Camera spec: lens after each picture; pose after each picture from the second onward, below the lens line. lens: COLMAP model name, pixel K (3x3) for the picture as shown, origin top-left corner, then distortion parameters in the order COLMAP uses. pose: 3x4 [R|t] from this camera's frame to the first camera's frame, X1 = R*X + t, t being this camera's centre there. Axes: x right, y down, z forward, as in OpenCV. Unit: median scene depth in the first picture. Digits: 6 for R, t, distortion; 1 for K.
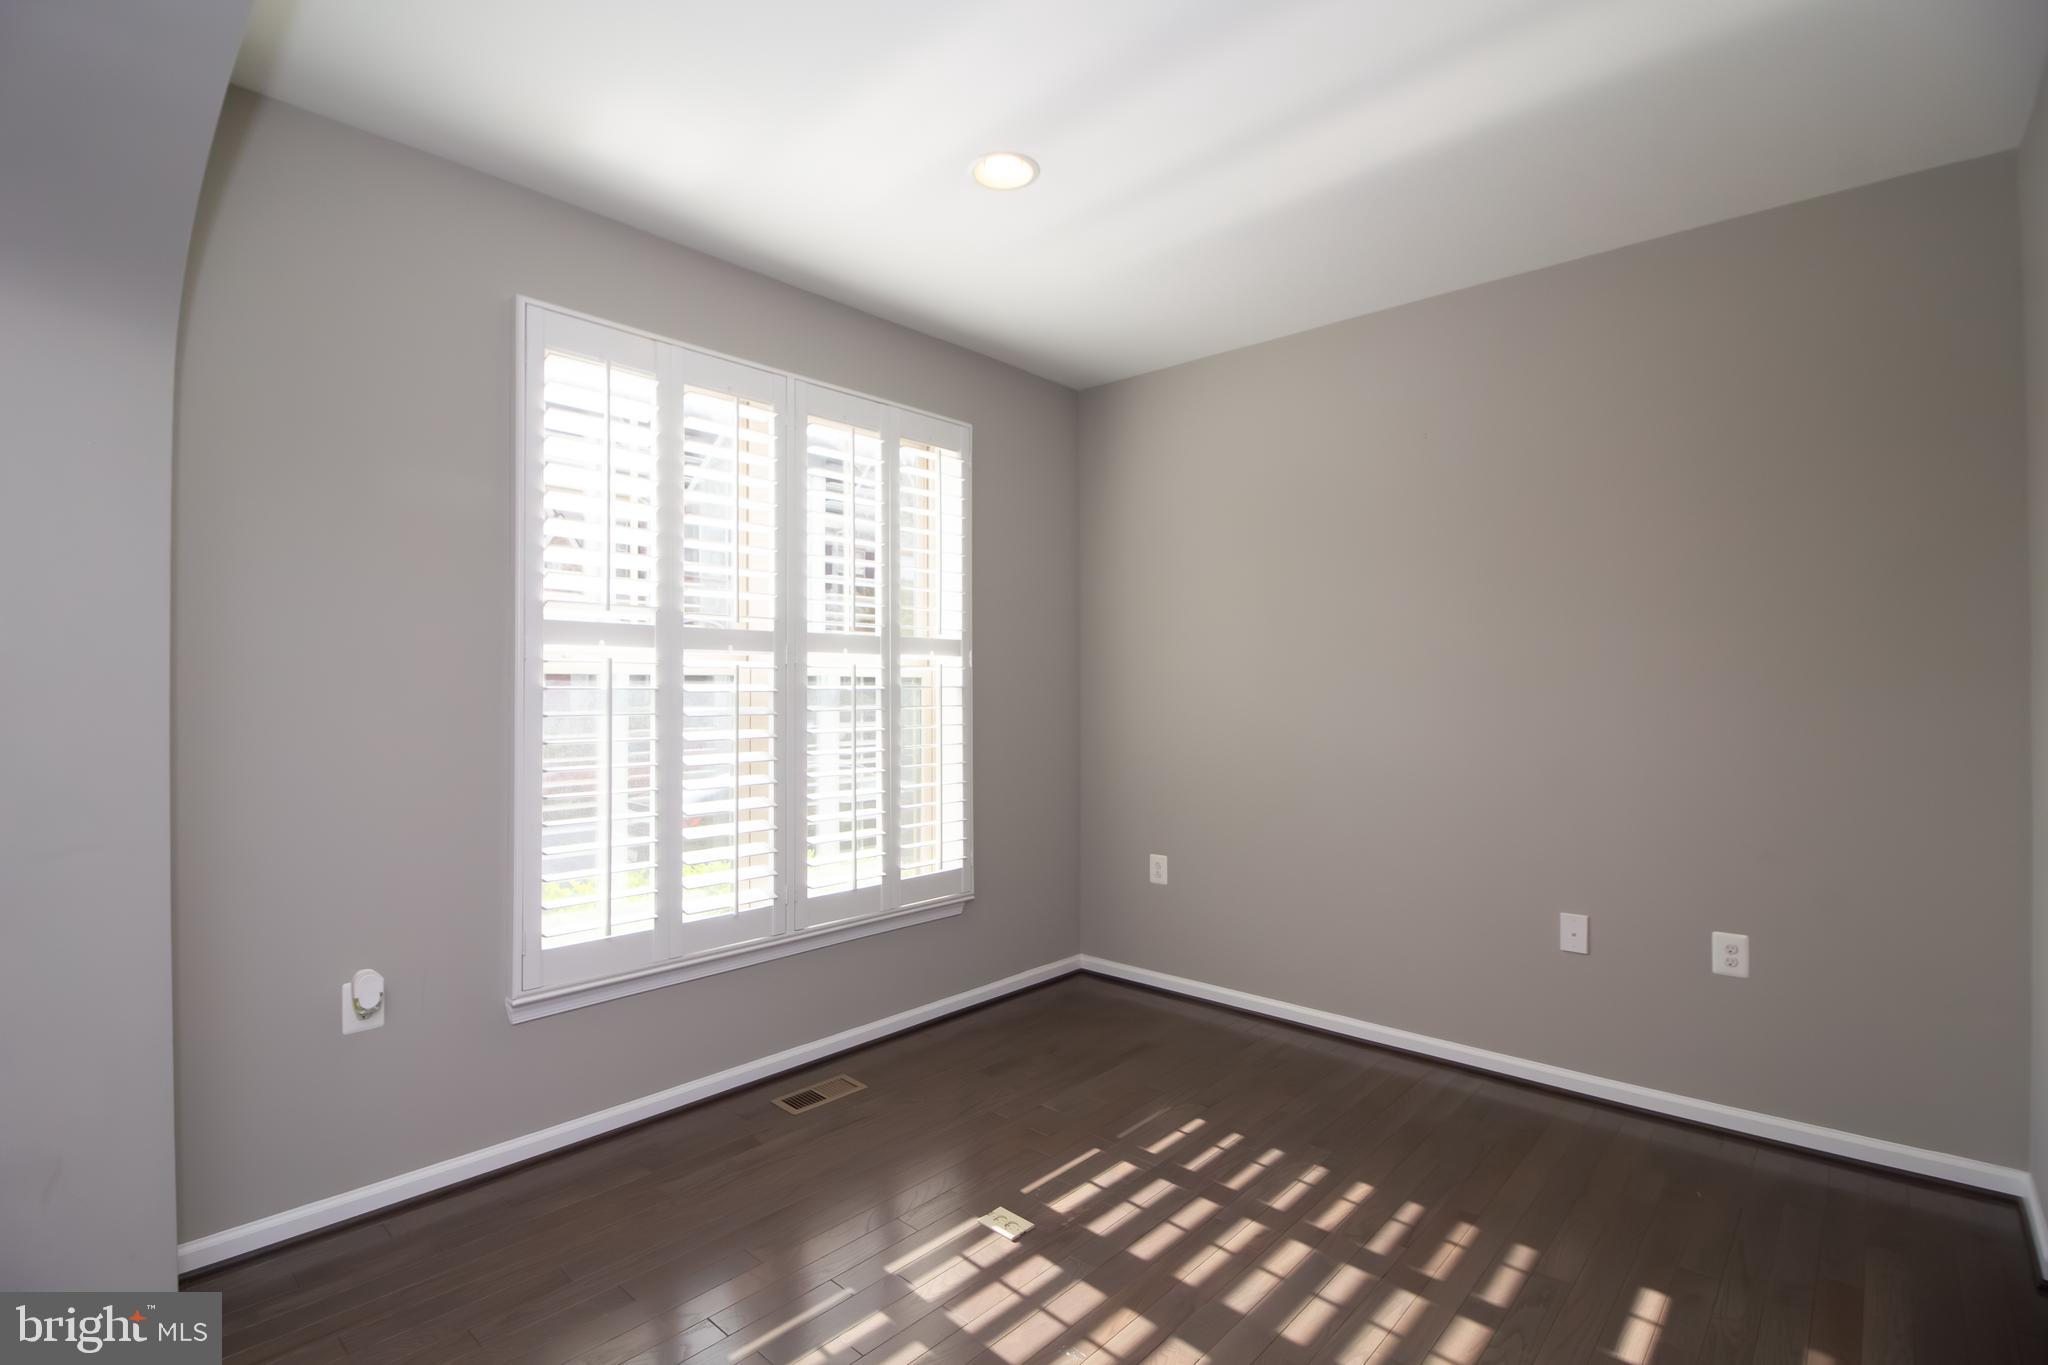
lens RADIAL K [[969.3, 0, 1016.5], [0, 969.3, 705.2], [0, 0, 1]] dist [-0.001836, -0.014462]
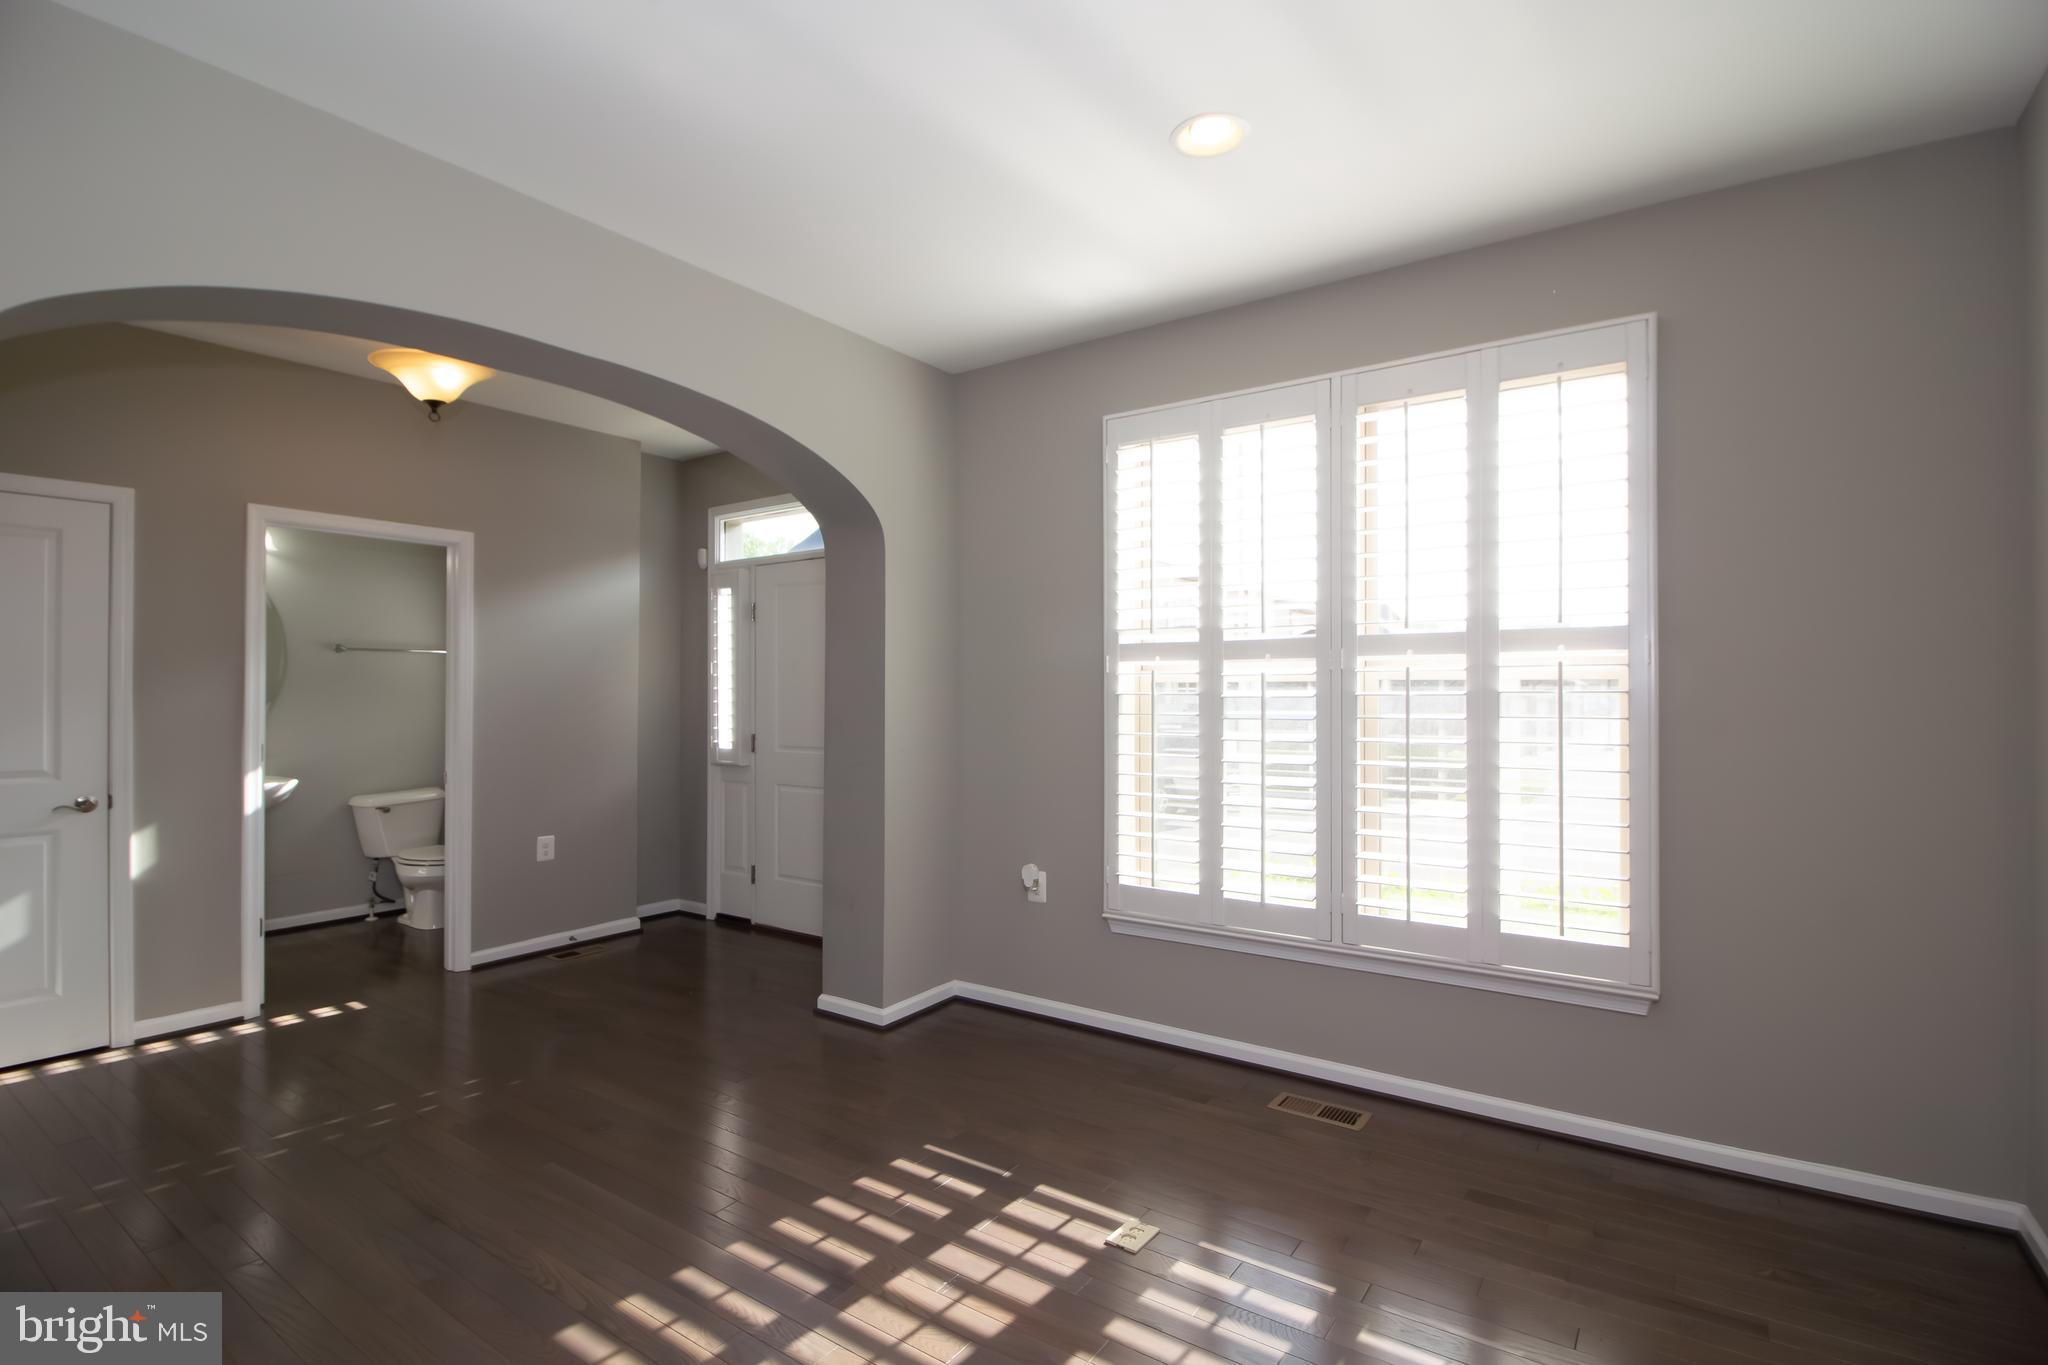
lens RADIAL K [[969.3, 0, 1016.5], [0, 969.3, 705.2], [0, 0, 1]] dist [-0.001836, -0.014462]
pose [[0.109684, 0.010951, -0.993906, 0.773359], [-0.015243, 0.999840, 0.009334, -0.010725], [0.993850, 0.014127, 0.109834, 0.624186]]
